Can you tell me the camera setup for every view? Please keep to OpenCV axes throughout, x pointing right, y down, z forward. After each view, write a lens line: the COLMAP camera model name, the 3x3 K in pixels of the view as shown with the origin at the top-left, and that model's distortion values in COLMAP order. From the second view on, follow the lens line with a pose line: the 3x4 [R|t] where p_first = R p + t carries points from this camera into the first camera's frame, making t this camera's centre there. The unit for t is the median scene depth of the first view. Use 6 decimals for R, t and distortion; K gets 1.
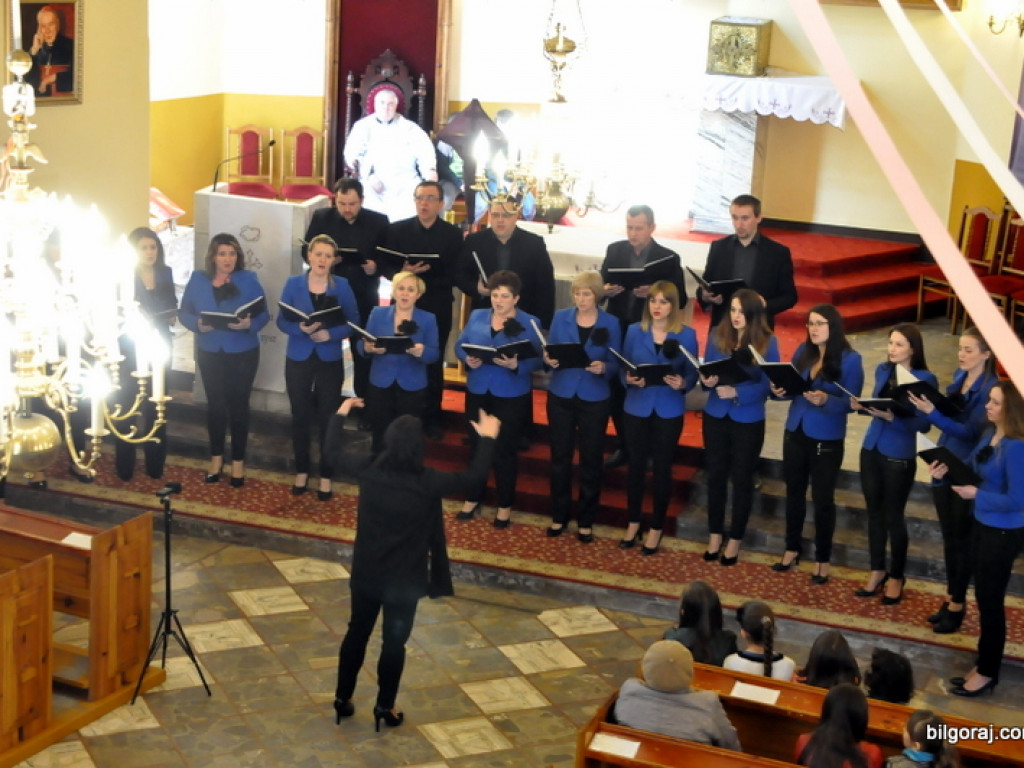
lens RADIAL K [[2079.4, 0, 415.9], [0, 2079.4, 371.0], [0, 0, 1]] dist [0.363654, 0.000000]
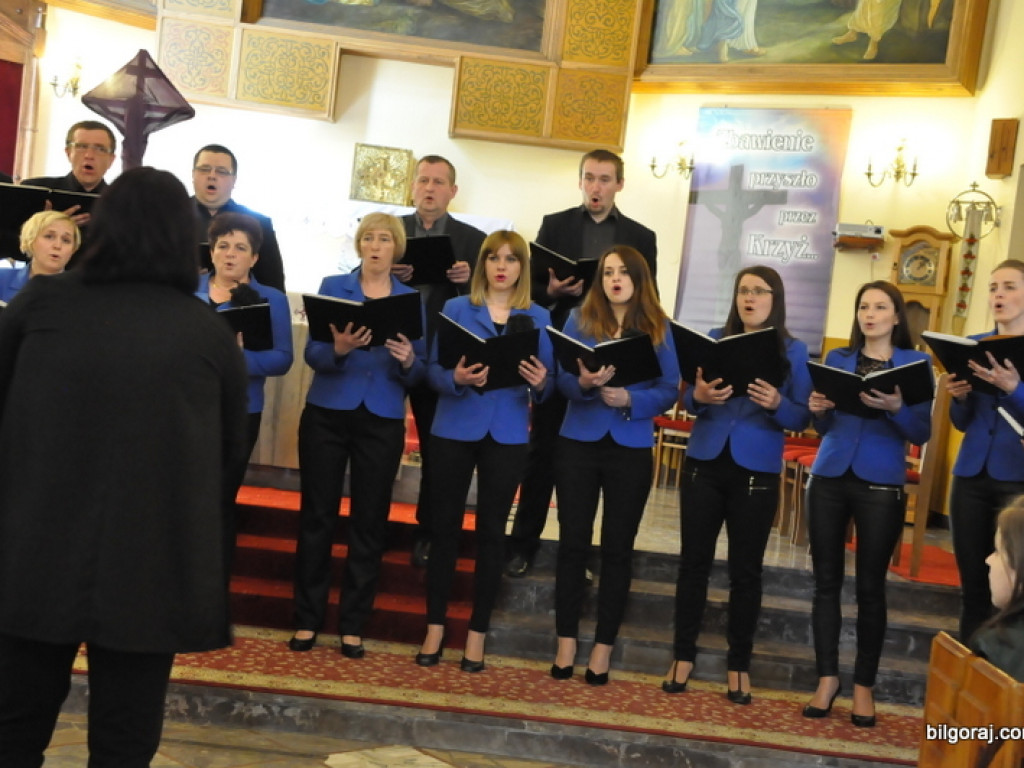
lens RADIAL K [[1580.0, 0, 455.3], [0, 1580.0, 368.4], [0, 0, 1]] dist [0.238575, 0.000000]
pose [[0.935964, 0.061401, 0.346700, -0.063262], [0.022875, 0.971993, -0.233894, 0.114323], [-0.351351, 0.226847, 0.908346, 0.580510]]
